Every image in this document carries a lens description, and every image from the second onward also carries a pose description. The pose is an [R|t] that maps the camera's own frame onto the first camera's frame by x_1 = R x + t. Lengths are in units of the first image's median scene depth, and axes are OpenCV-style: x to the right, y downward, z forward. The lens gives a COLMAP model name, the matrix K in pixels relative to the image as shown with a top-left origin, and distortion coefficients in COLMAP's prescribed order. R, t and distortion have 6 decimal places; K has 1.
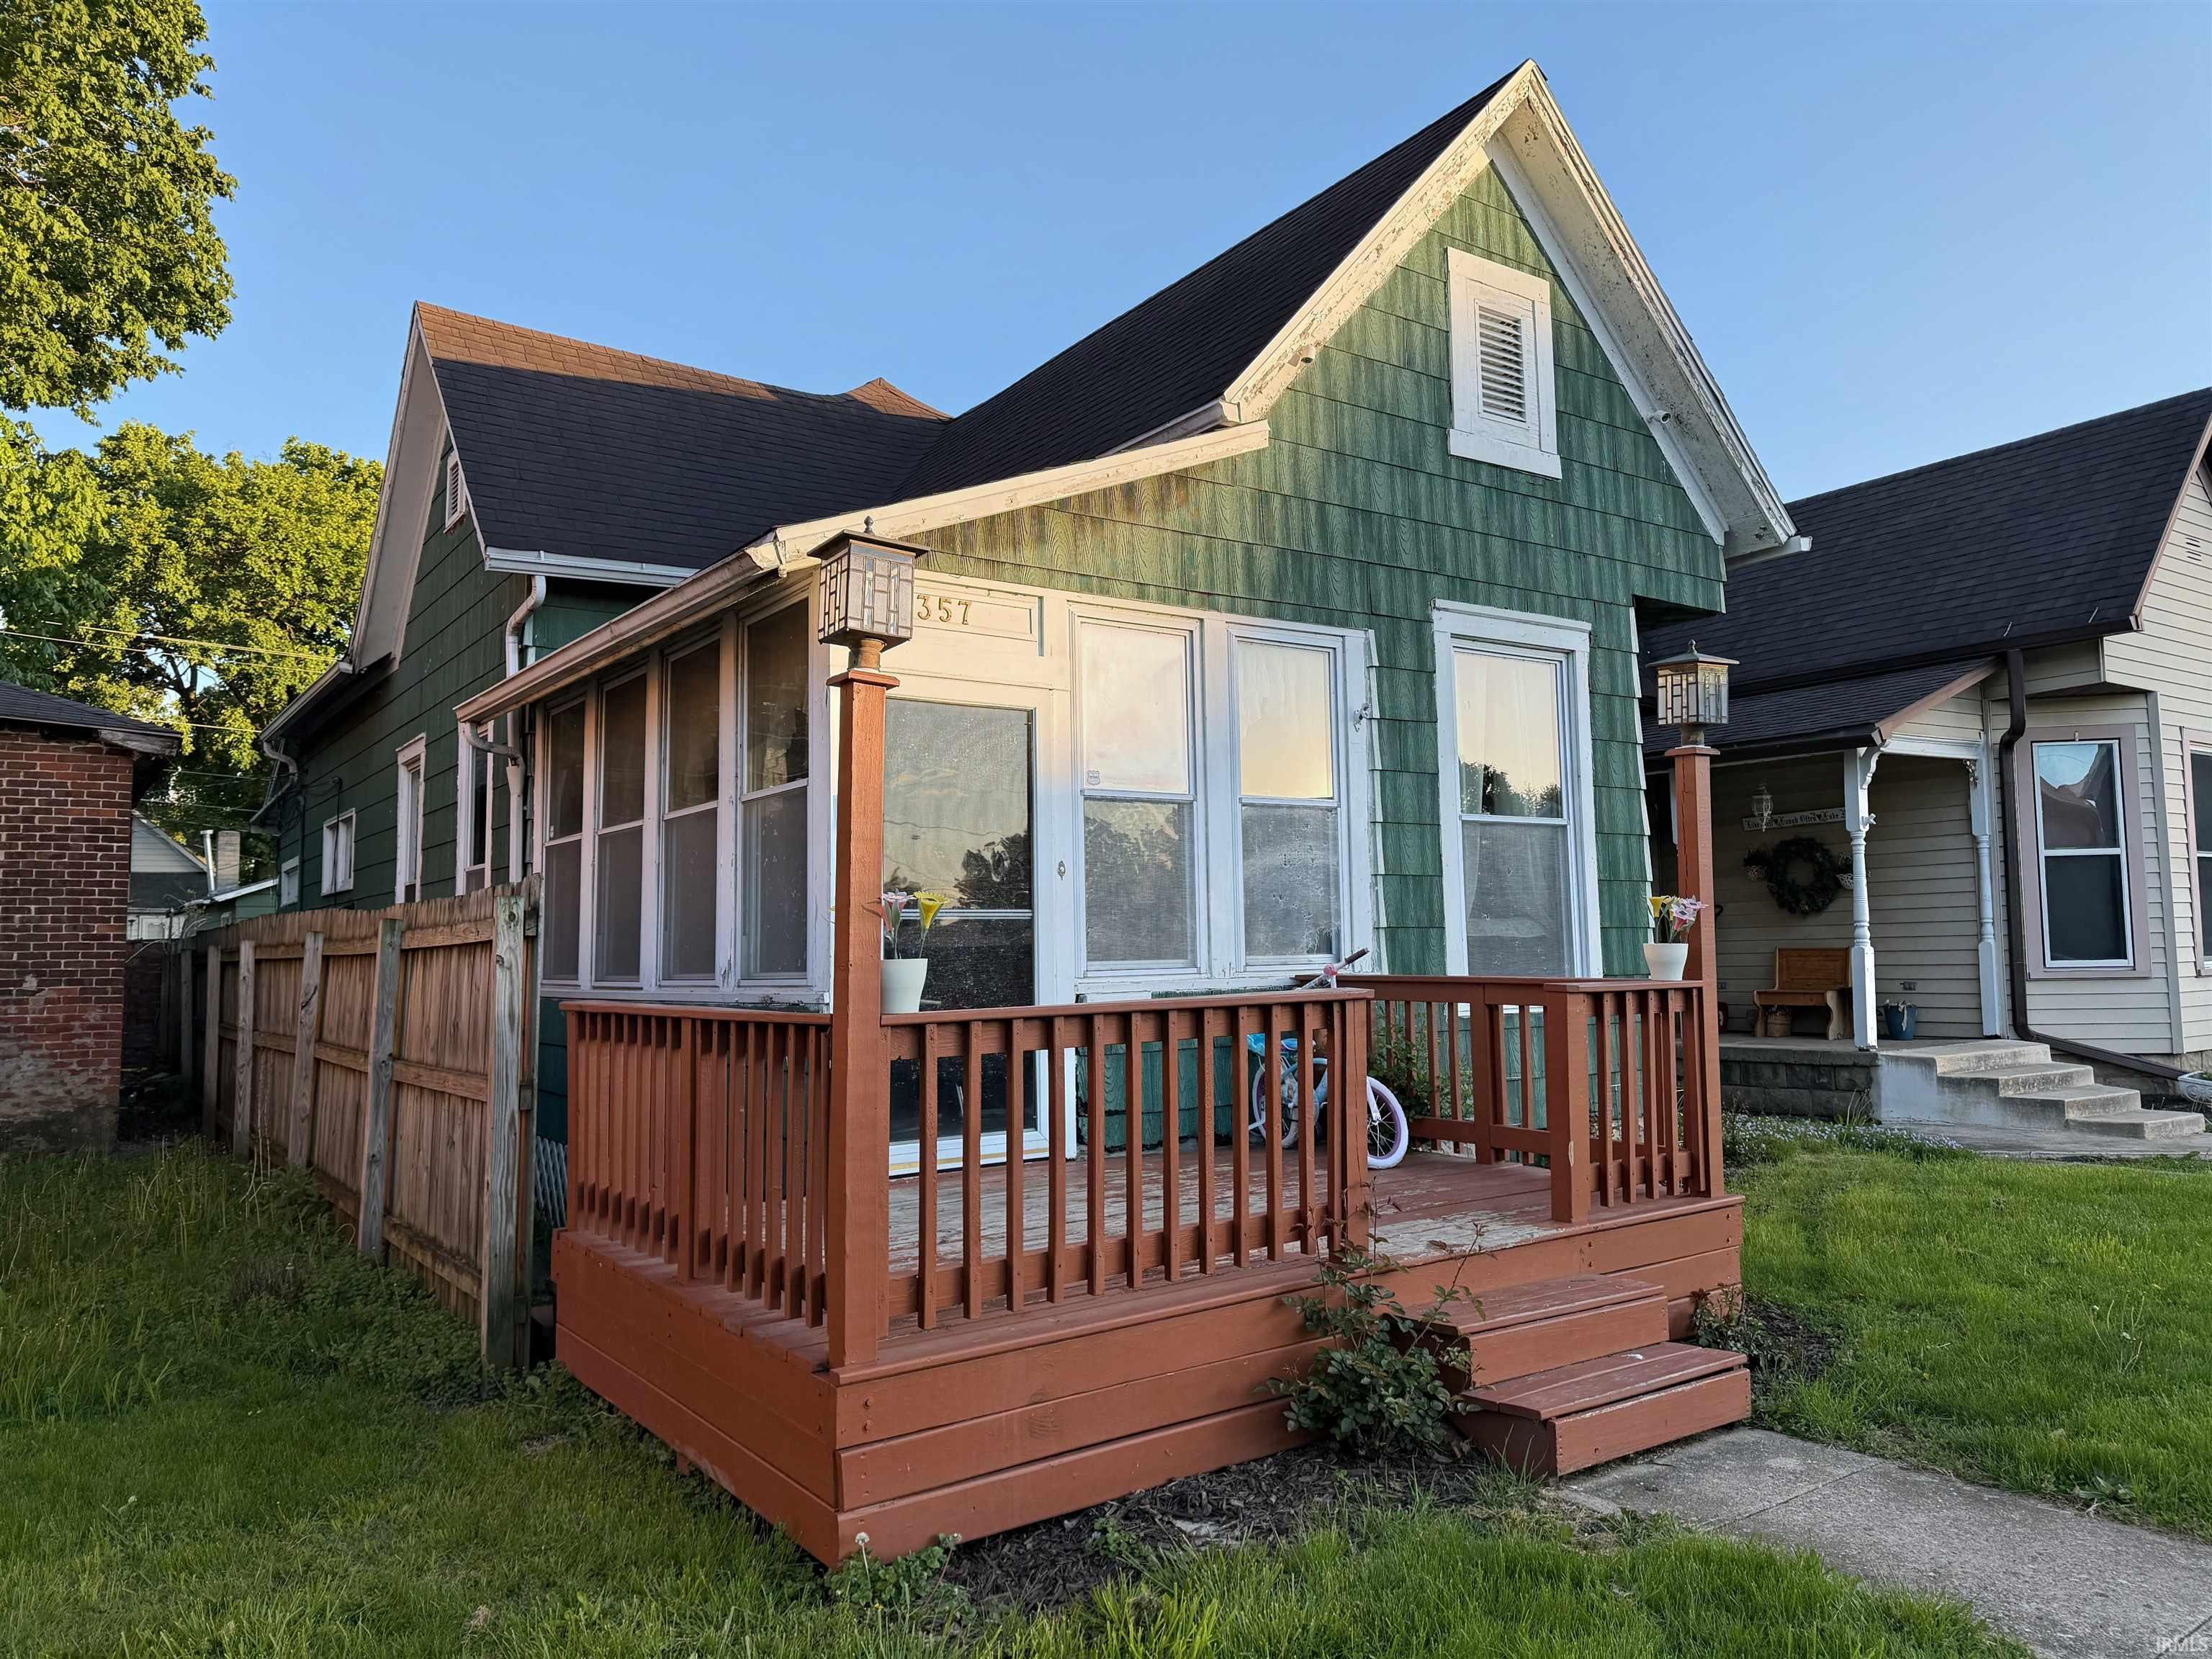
lens RADIAL K [[1531.0, 0, 1109.2], [0, 1531.0, 843.4], [0, 0, 1]] dist [0.082297, -0.101703]
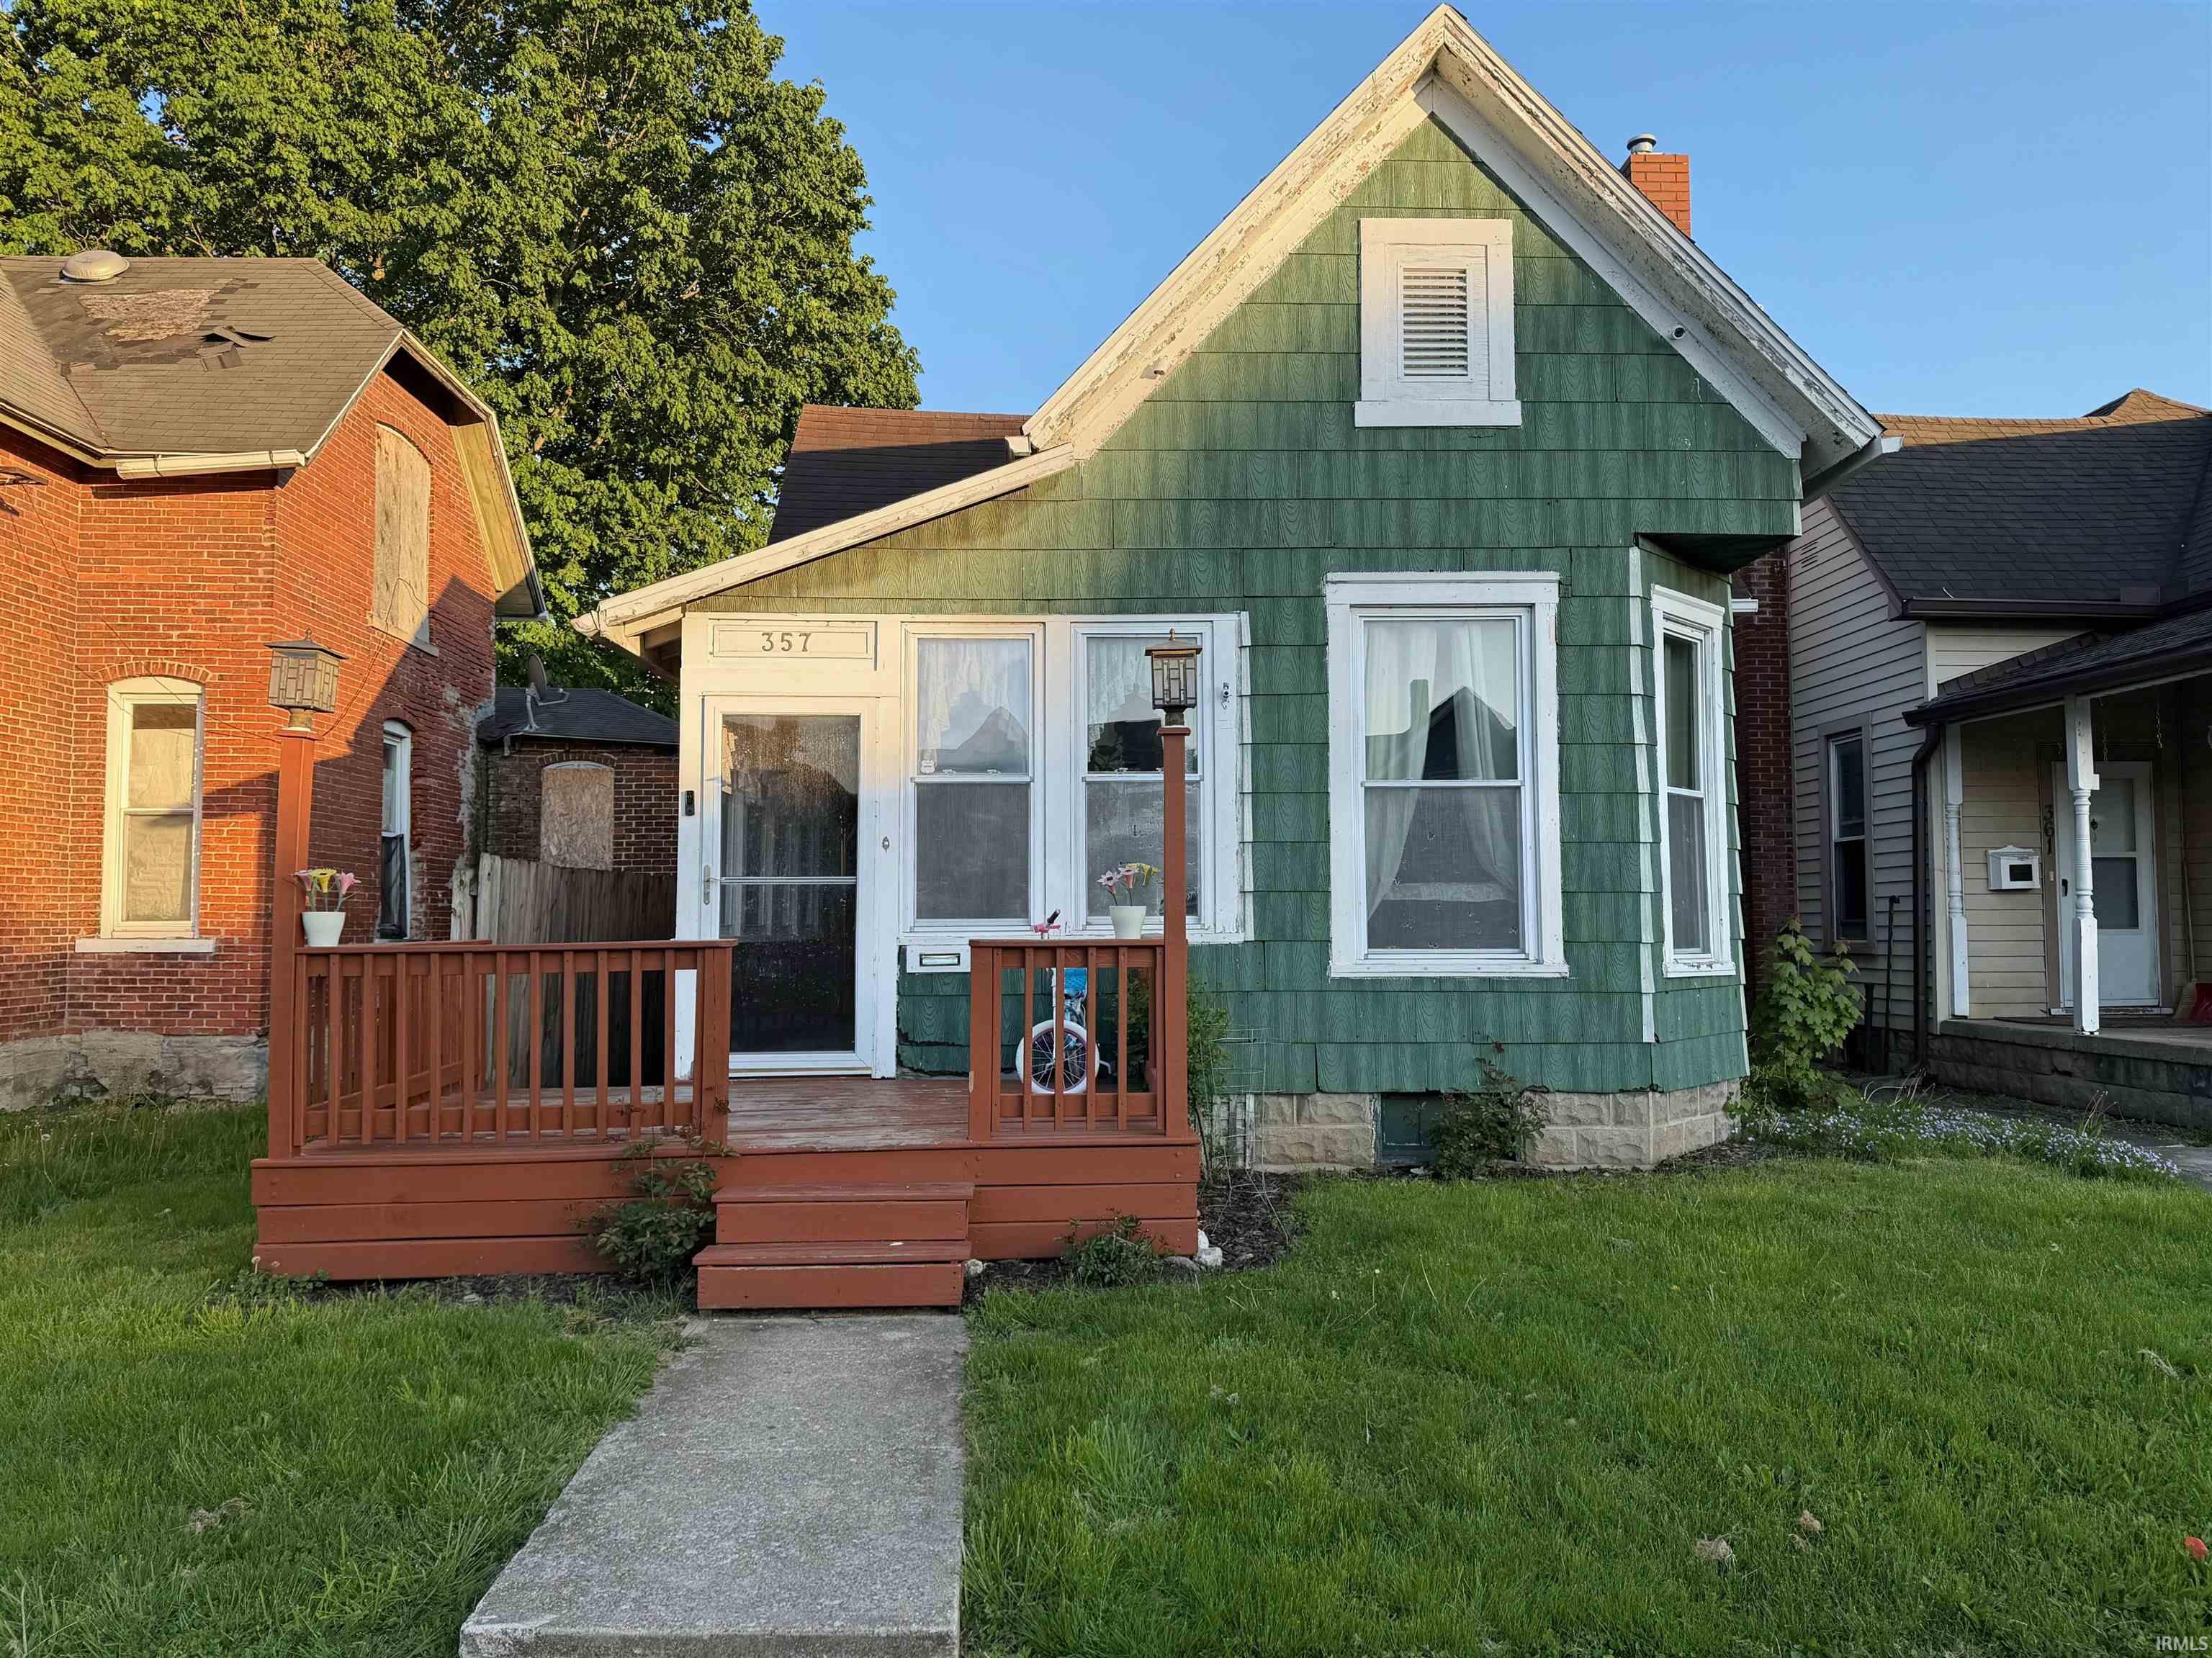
lens RADIAL K [[1543.3, 0, 1106.2], [0, 1543.3, 834.7], [0, 0, 1]] dist [0.136613, -0.223490]
pose [[0.844038, -0.016507, -0.536030, 0.605683], [0.026822, 0.999575, 0.011452, 0.000413], [0.535613, -0.024043, 0.844121, 0.036280]]
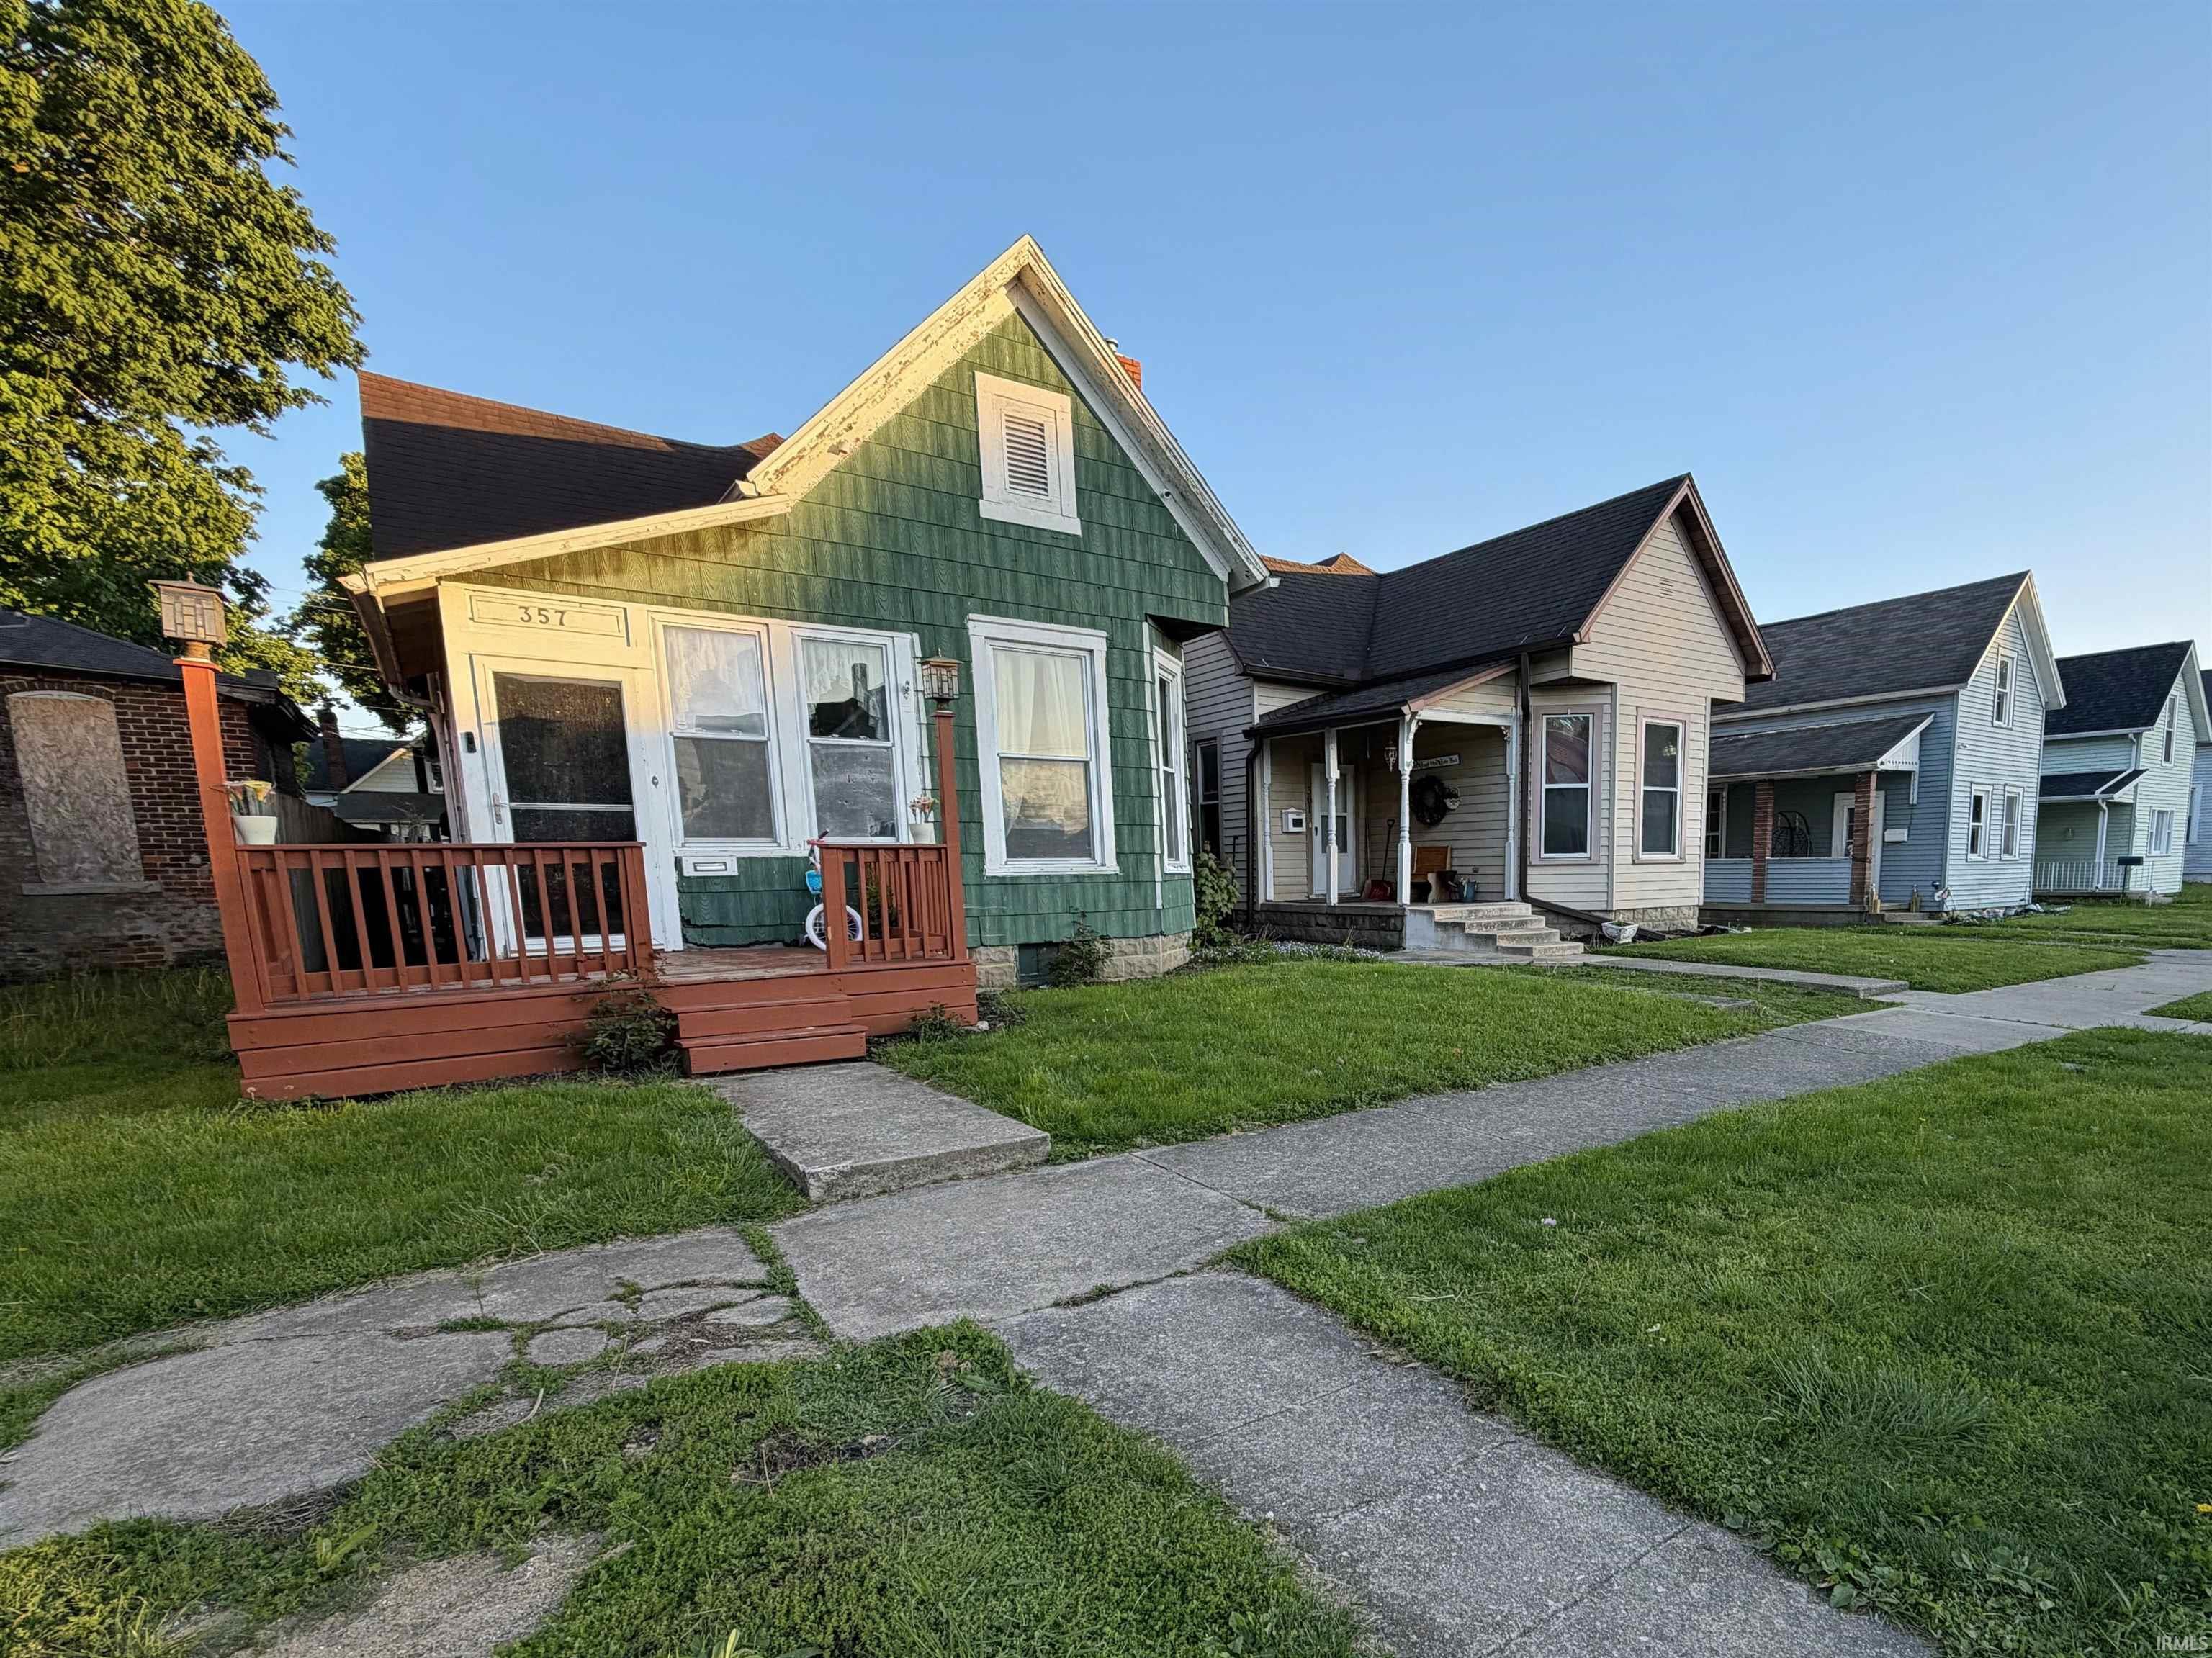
lens RADIAL K [[1089.4, 0, 1367.8], [0, 1089.4, 1030.5], [0, 0, 1]] dist [0.002504, 0.000010]
pose [[0.996608, -0.008421, 0.081861, 0.499332], [-0.009810, 0.975500, 0.219781, 0.010220], [-0.081707, -0.219839, 0.972109, -0.219520]]
